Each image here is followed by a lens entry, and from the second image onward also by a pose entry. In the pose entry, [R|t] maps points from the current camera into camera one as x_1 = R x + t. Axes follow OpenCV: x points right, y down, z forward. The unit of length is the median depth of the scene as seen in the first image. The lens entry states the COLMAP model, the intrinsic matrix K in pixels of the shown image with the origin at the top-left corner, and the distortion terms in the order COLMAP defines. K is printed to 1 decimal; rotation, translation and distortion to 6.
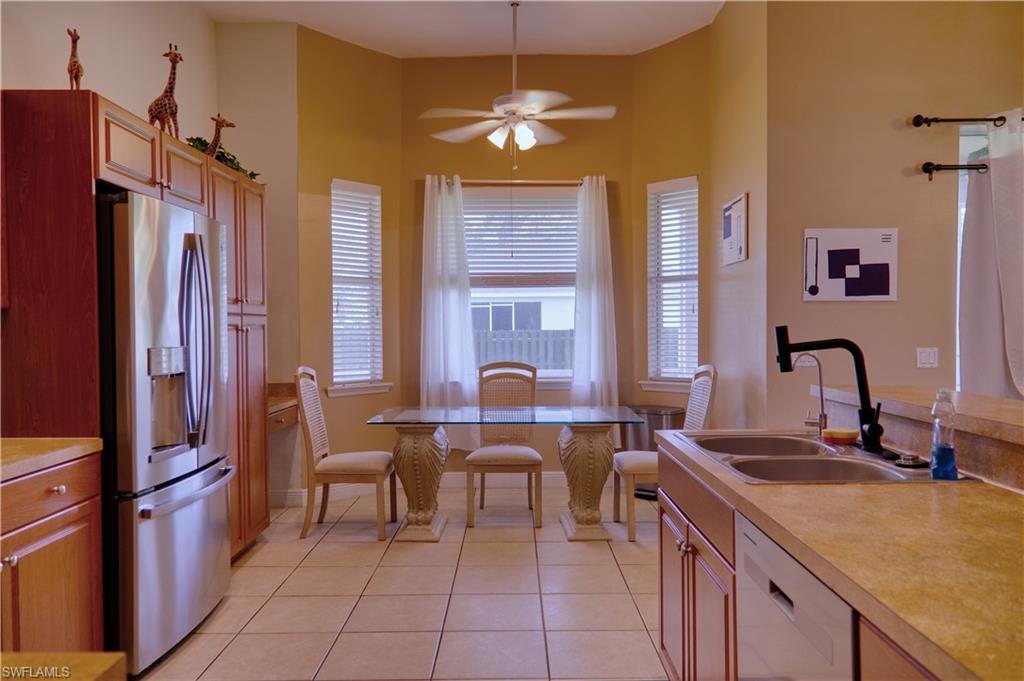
lens RADIAL K [[749.9, 0, 511.4], [0, 749.9, 333.8], [0, 0, 1]] dist [0.028776, 0.002851]
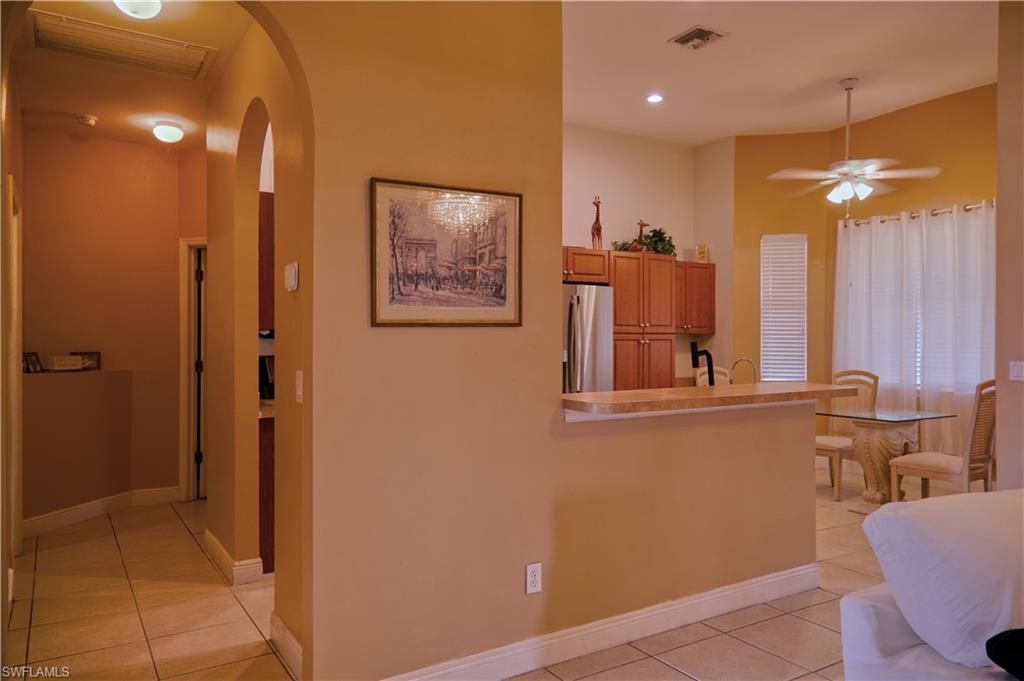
lens RADIAL K [[714.7, 0, 504.3], [0, 714.7, 341.6], [0, 0, 1]] dist [0.017907, 0.013231]
pose [[0.531707, 0.003299, -0.846922, 0.842209], [-0.013762, 0.999894, -0.004745, 0.005009], [0.846816, 0.014178, 0.531697, -0.151435]]
